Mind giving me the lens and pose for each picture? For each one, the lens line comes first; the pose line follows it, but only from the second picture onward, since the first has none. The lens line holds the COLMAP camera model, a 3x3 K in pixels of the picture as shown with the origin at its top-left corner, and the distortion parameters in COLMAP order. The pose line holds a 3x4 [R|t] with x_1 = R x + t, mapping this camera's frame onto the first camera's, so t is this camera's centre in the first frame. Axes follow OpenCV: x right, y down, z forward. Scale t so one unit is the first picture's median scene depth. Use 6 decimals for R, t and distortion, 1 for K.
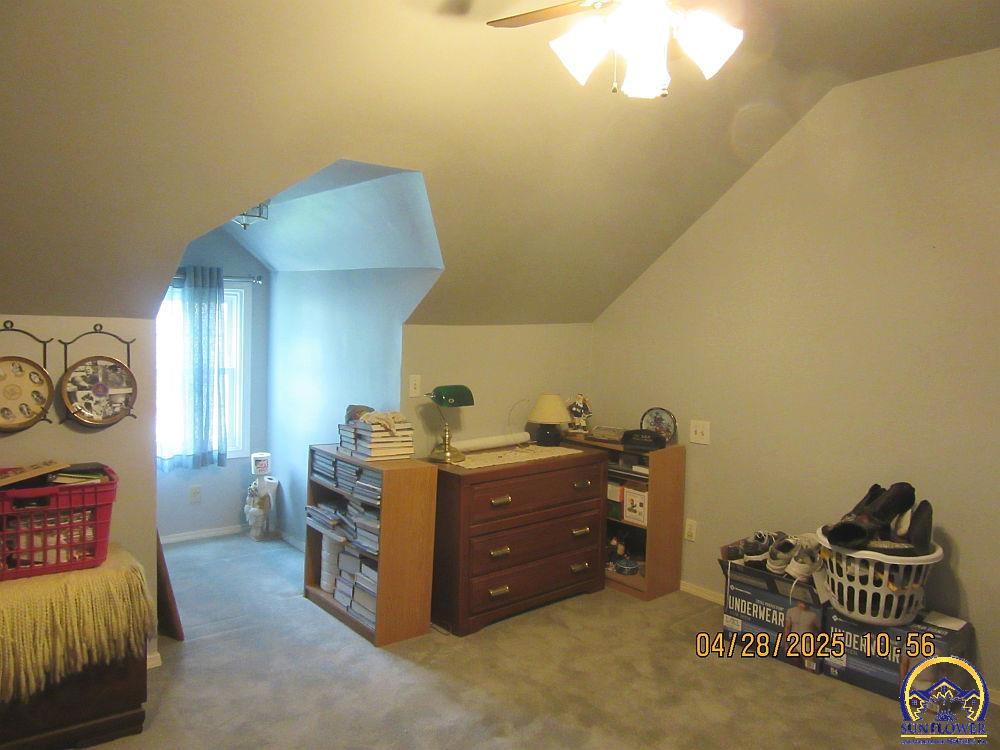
lens RADIAL K [[748.2, 0, 500.0], [0, 748.2, 375.0], [0, 0, 1]] dist [-0.042341, 0.036927]
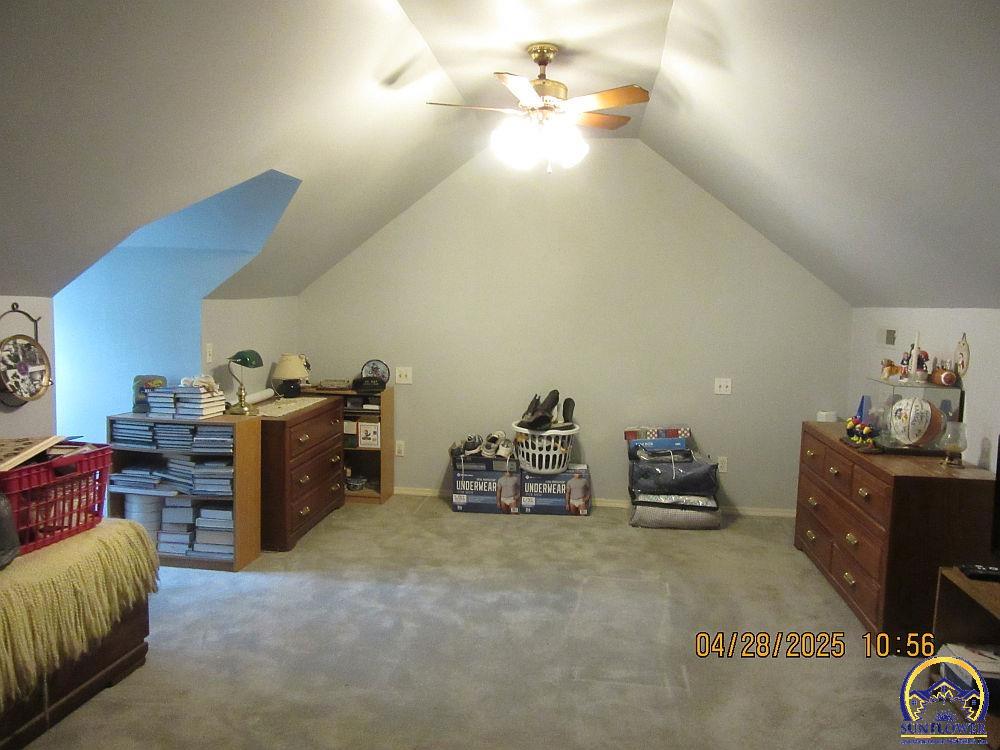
lens RADIAL K [[748.2, 0, 500.0], [0, 748.2, 375.0], [0, 0, 1]] dist [-0.042341, 0.036927]
pose [[0.736697, -0.079089, 0.671582, -0.645883], [0.050439, 0.996797, 0.062059, -0.000329], [-0.674339, -0.011845, 0.738327, -0.160656]]
